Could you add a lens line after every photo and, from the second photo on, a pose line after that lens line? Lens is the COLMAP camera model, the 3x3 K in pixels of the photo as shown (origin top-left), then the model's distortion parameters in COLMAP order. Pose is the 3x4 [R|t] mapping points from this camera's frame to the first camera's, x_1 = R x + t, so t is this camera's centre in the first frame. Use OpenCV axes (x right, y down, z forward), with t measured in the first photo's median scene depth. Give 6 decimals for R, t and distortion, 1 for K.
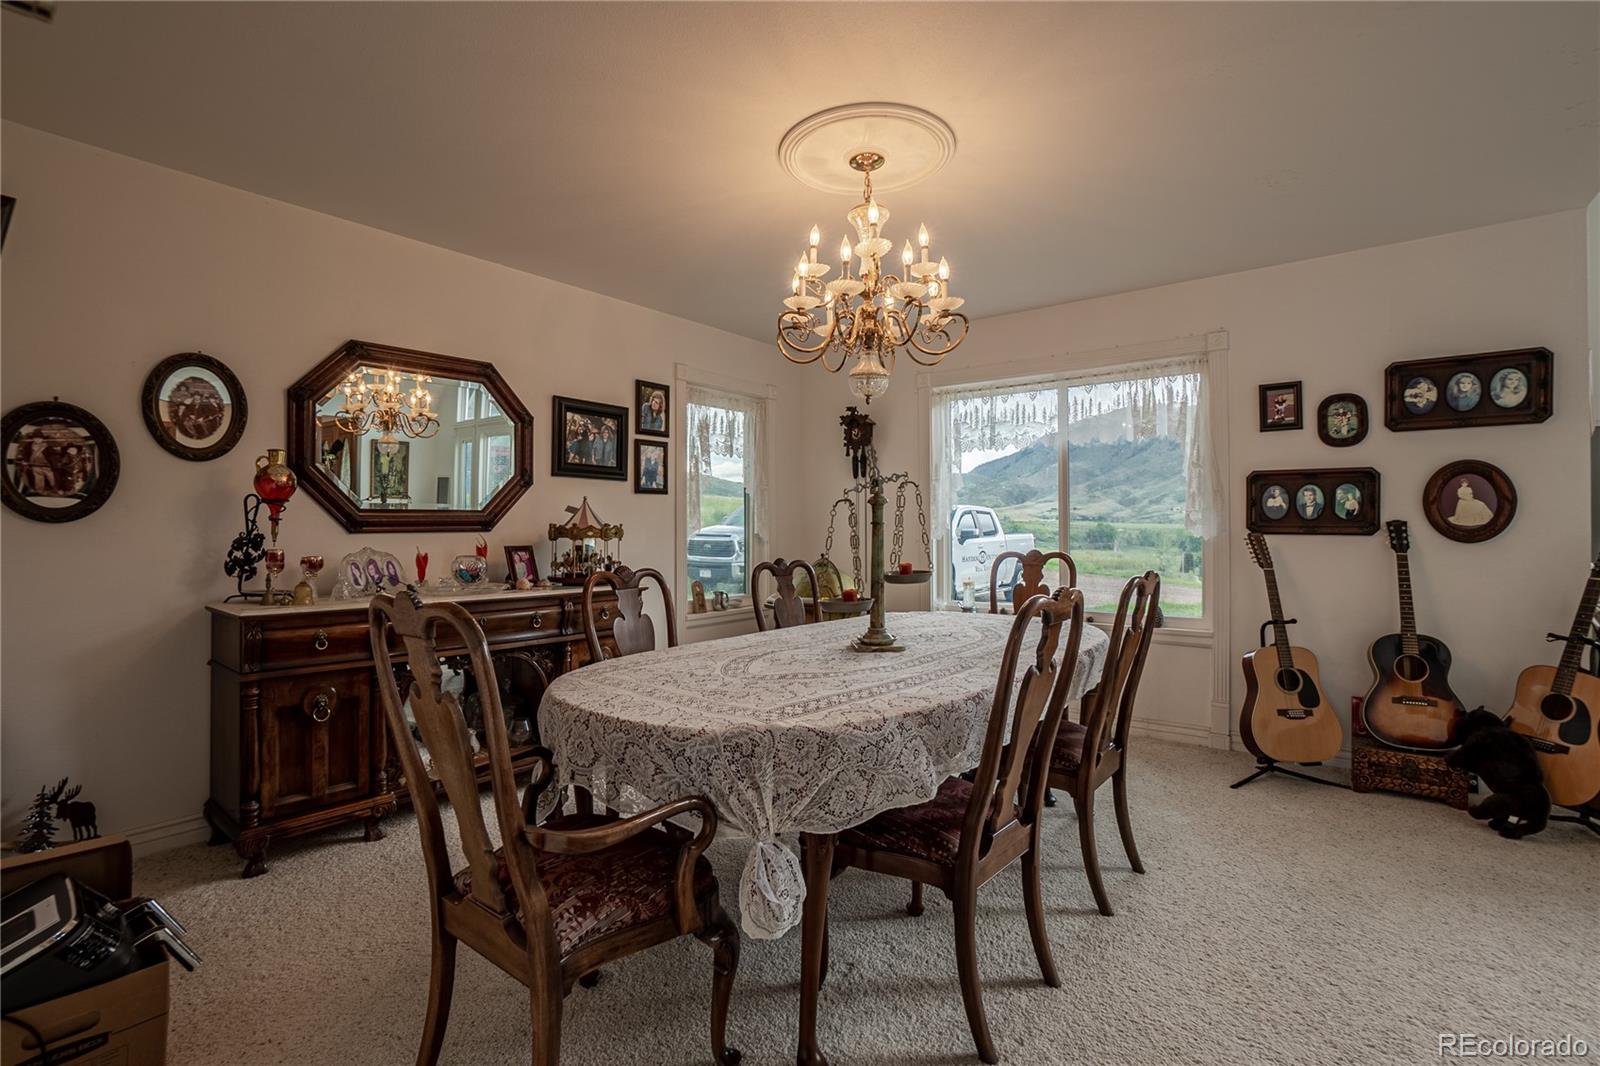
lens RADIAL K [[722.8, 0, 800.0], [0, 722.8, 533.0], [0, 0, 1]] dist [-0.043836, 0.000142]
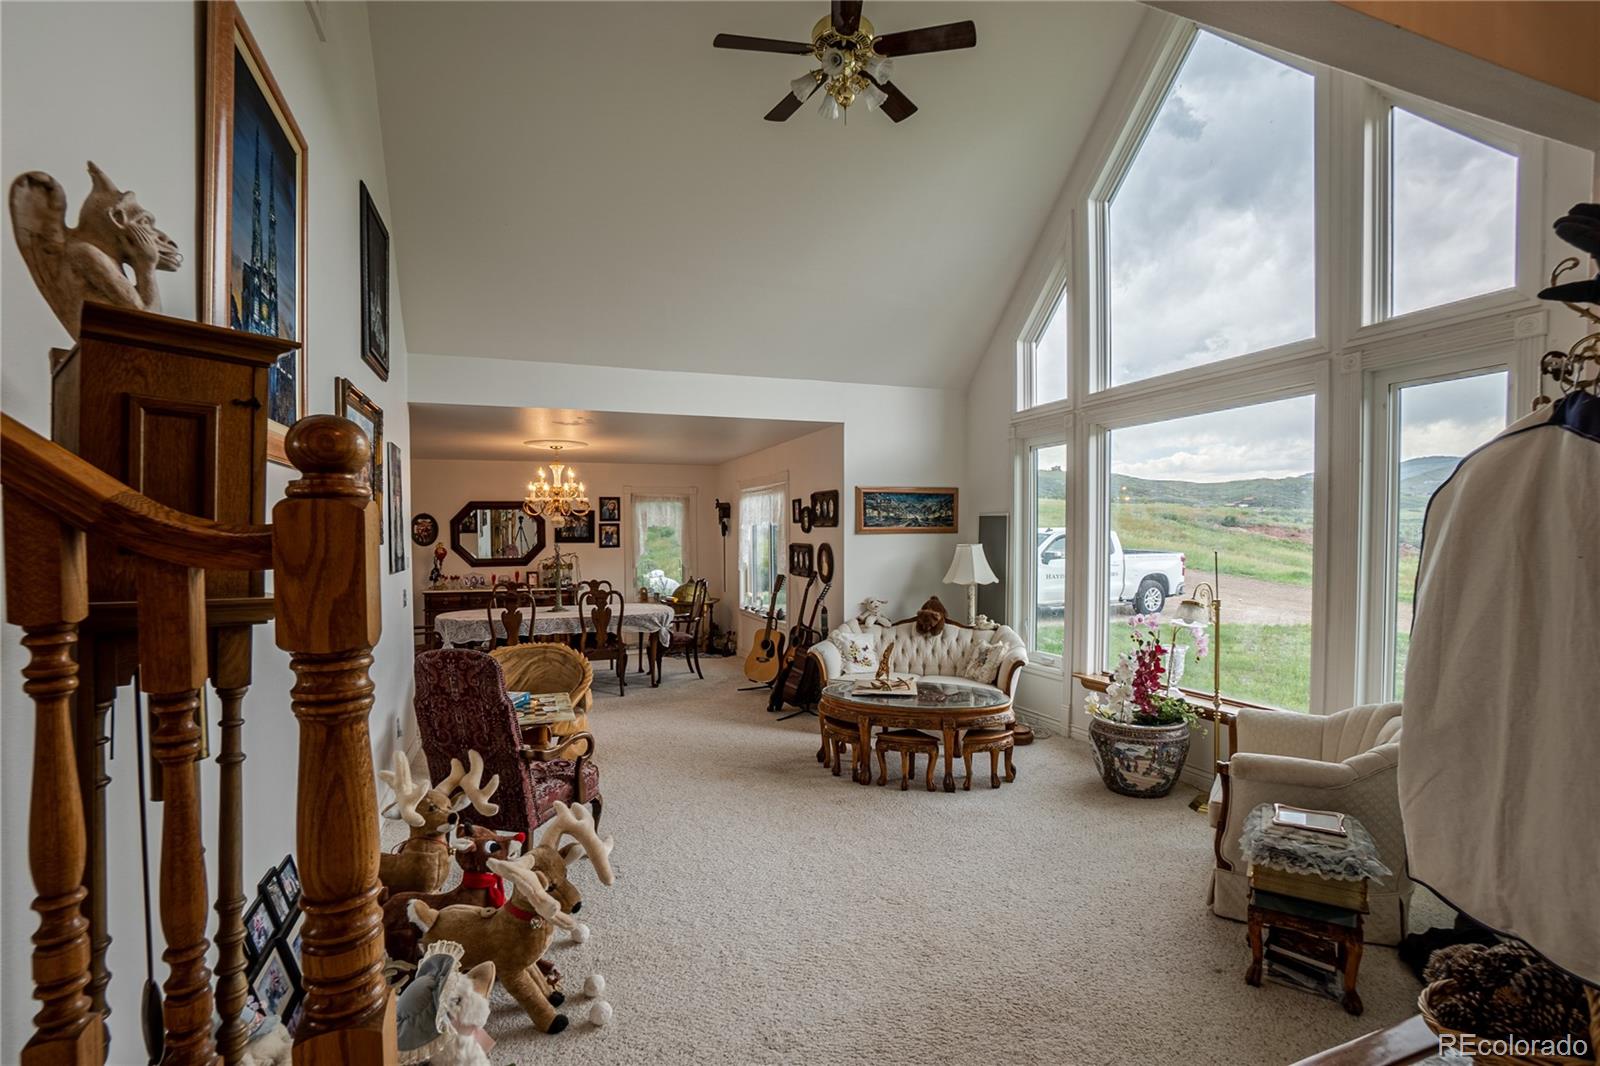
lens RADIAL K [[722.8, 0, 800.0], [0, 722.8, 533.0], [0, 0, 1]] dist [-0.043836, 0.000142]
pose [[0.868223, -0.002388, -0.496168, 1.449937], [-0.000717, 0.999981, -0.006067, -0.089295], [0.496173, 0.005624, 0.868206, -0.646992]]
